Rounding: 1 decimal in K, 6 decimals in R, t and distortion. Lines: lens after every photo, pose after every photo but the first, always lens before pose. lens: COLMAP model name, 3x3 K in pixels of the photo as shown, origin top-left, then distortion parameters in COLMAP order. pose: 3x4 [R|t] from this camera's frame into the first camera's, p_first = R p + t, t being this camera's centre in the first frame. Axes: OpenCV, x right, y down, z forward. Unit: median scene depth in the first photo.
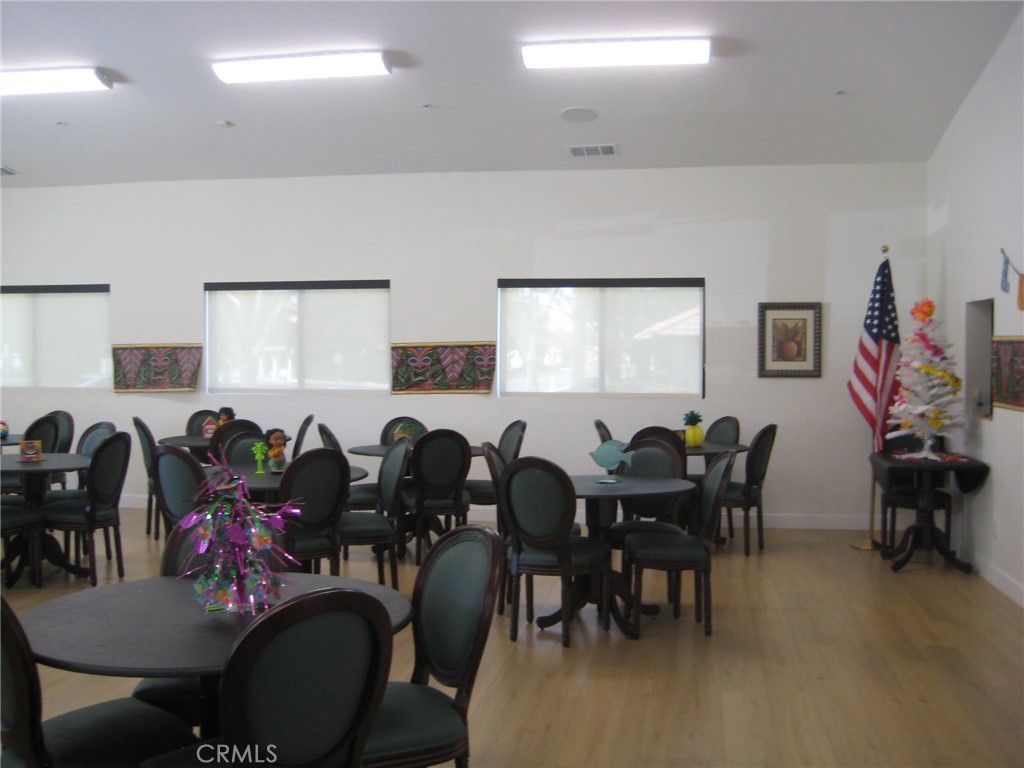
lens RADIAL K [[1058.2, 0, 512.0], [0, 1058.2, 384.0], [0, 0, 1]] dist [-0.166813, 0.205990]
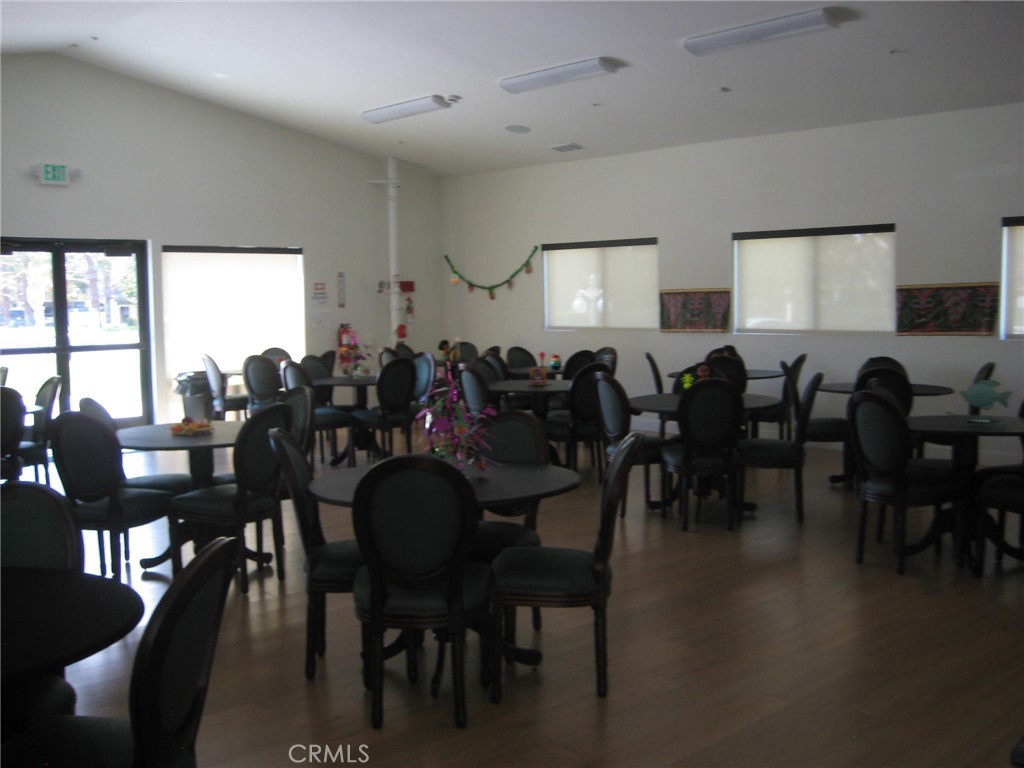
lens RADIAL K [[1068.8, 0, 513.3], [0, 1068.8, 389.9], [0, 0, 1]] dist [-0.163388, 0.216942]
pose [[0.790984, 0.037481, -0.610688, 0.218165], [-0.001004, 0.998200, 0.059964, 0.001736], [0.611836, -0.046817, 0.789598, -0.033555]]
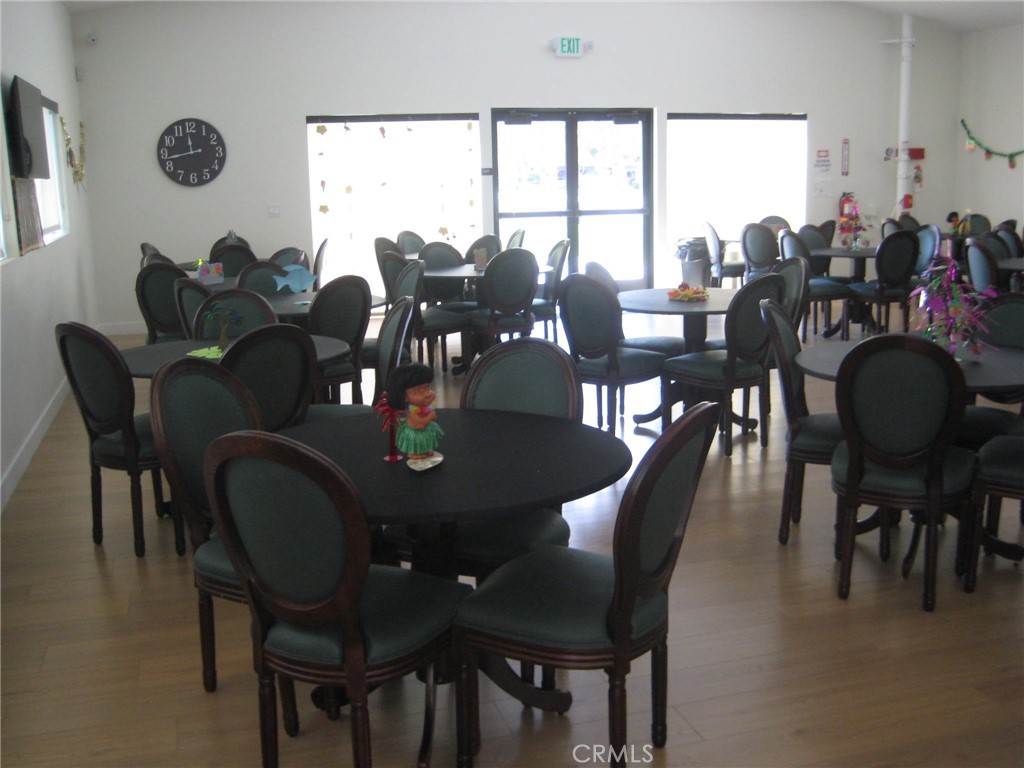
lens RADIAL K [[1068.8, 0, 513.3], [0, 1068.8, 389.9], [0, 0, 1]] dist [-0.163388, 0.216942]
pose [[0.434521, 0.168326, -0.884793, 0.239676], [-0.001868, 0.982547, 0.186005, -0.004269], [0.900660, -0.079170, 0.427252, -0.044352]]
